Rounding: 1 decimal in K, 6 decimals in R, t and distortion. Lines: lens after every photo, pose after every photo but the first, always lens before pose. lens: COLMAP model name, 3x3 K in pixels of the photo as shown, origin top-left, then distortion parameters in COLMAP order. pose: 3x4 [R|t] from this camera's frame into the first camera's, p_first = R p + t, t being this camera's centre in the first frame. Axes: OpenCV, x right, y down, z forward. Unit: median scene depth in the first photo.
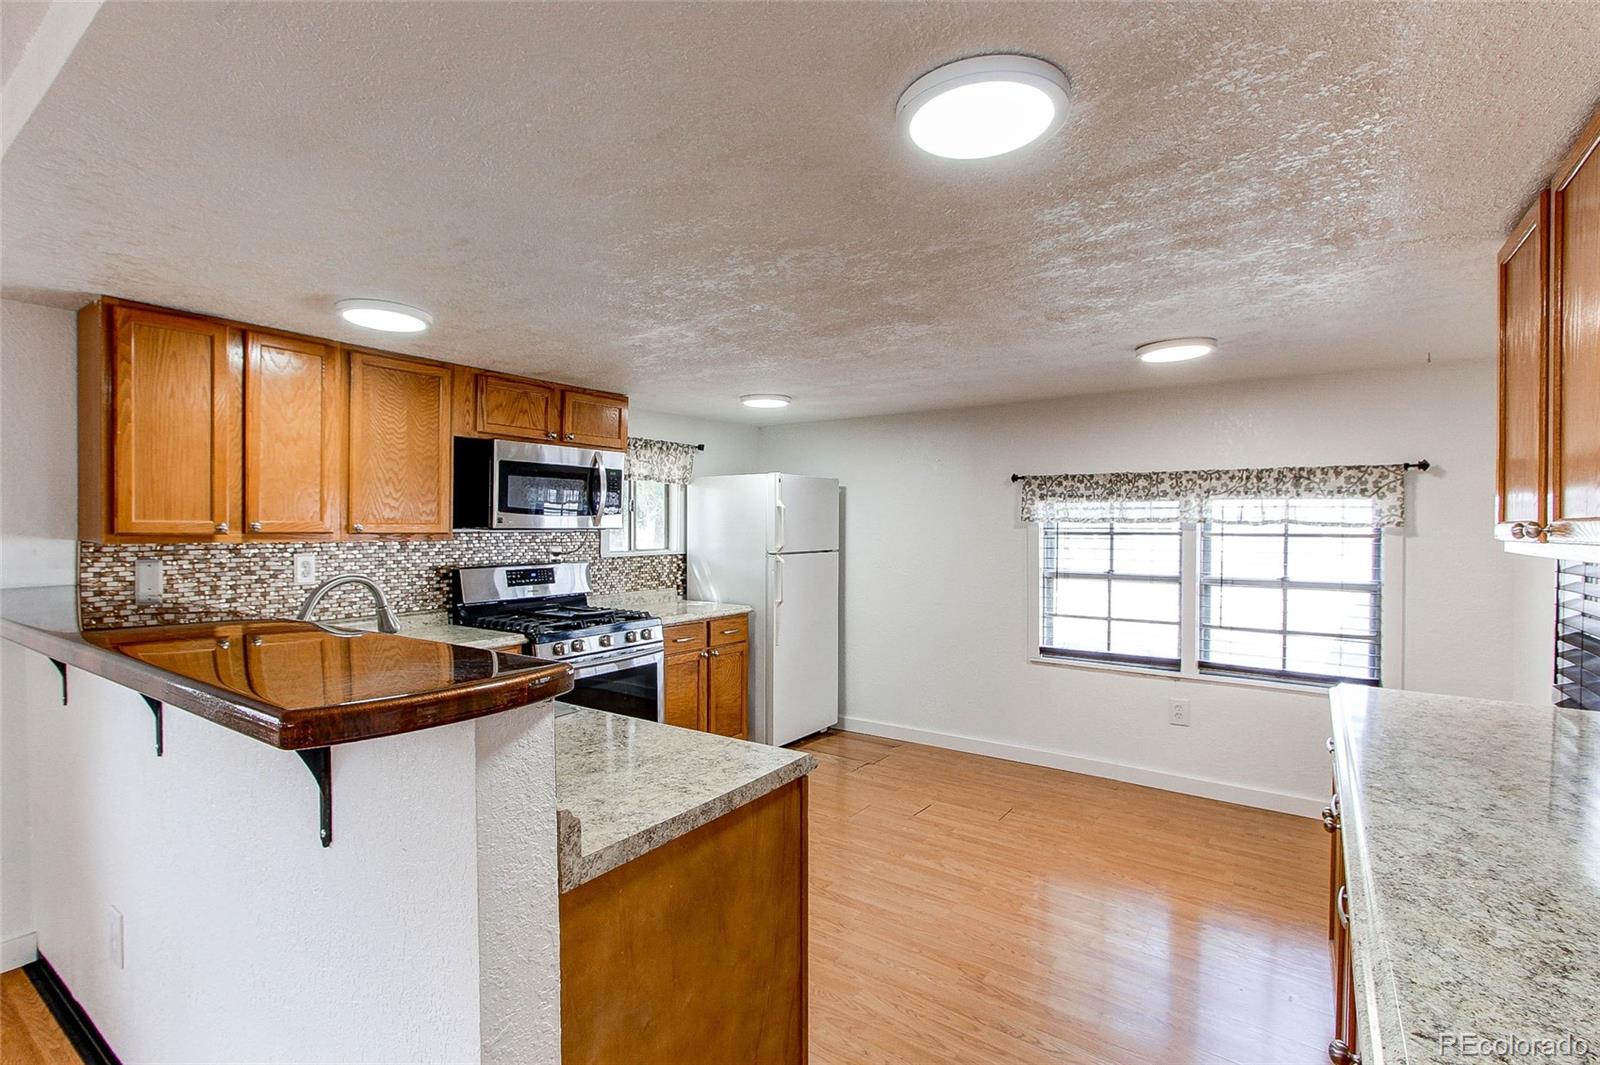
lens RADIAL K [[755.2, 0, 791.0], [0, 755.2, 534.4], [0, 0, 1]] dist [0.001447, 0.000492]
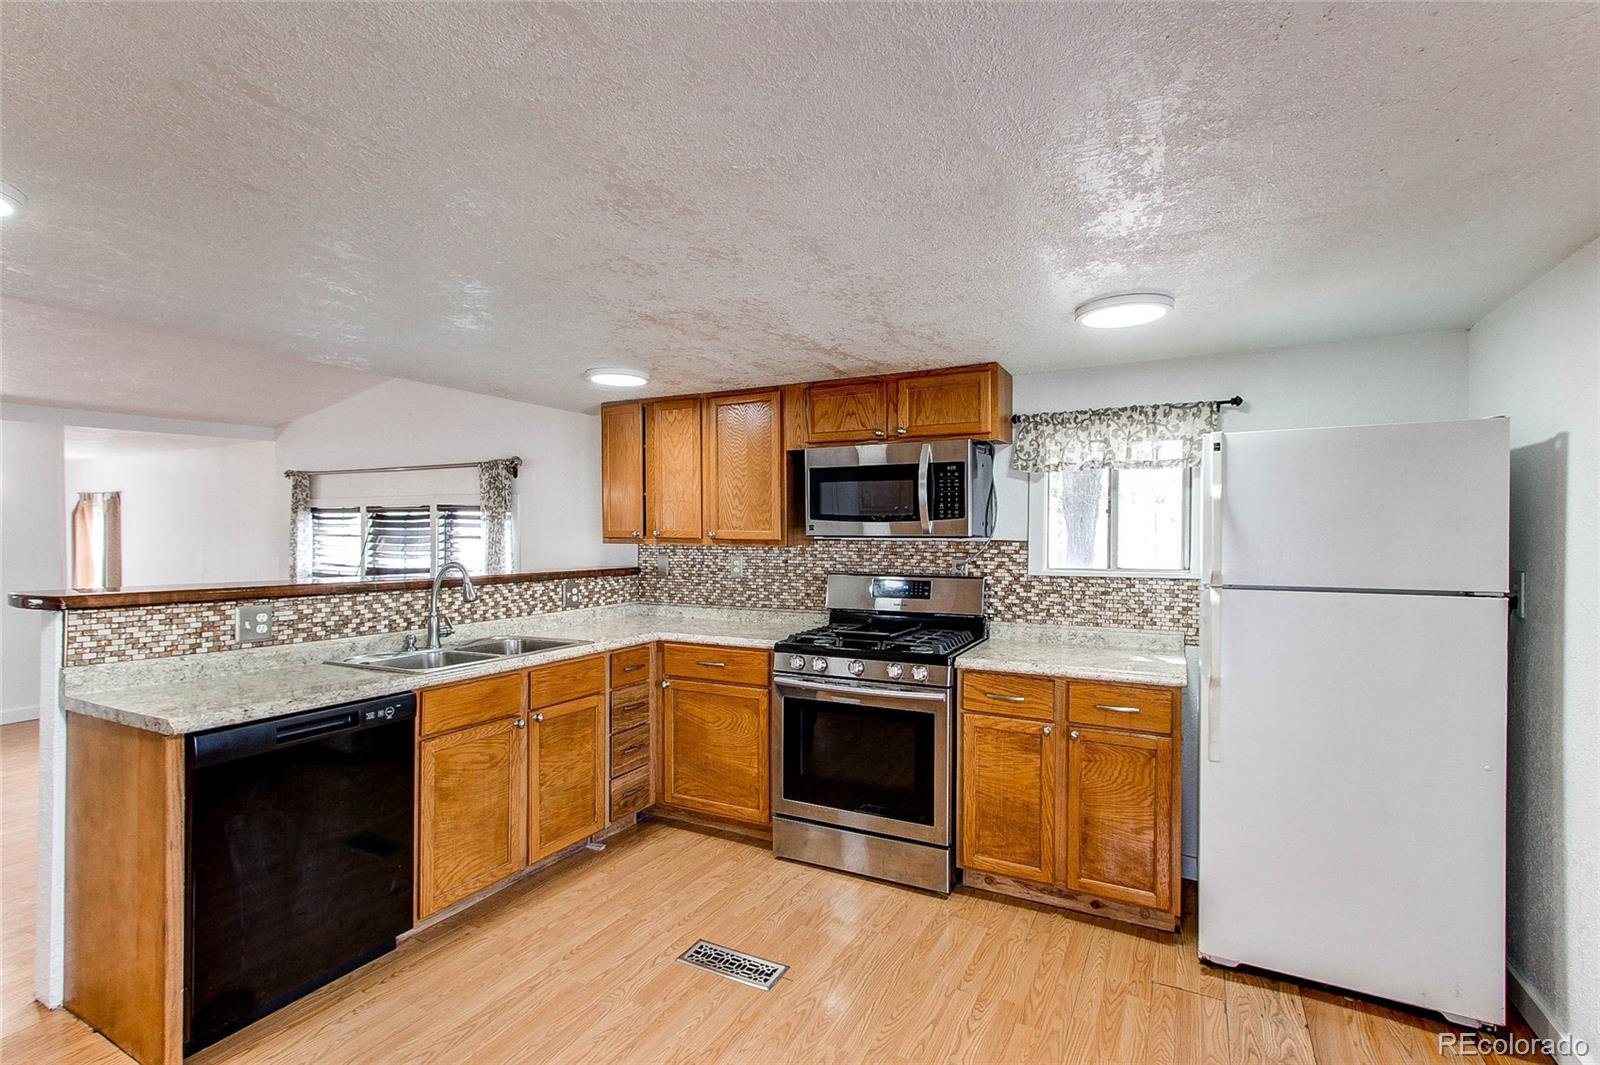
lens RADIAL K [[755.2, 0, 796.8], [0, 755.2, 532.2], [0, 0, 1]] dist [0.001447, 0.000492]
pose [[0.140962, 0.001239, -0.990014, 0.608239], [-0.013005, 0.999915, -0.000600, -0.011661], [0.989930, 0.012960, 0.140966, 0.831365]]
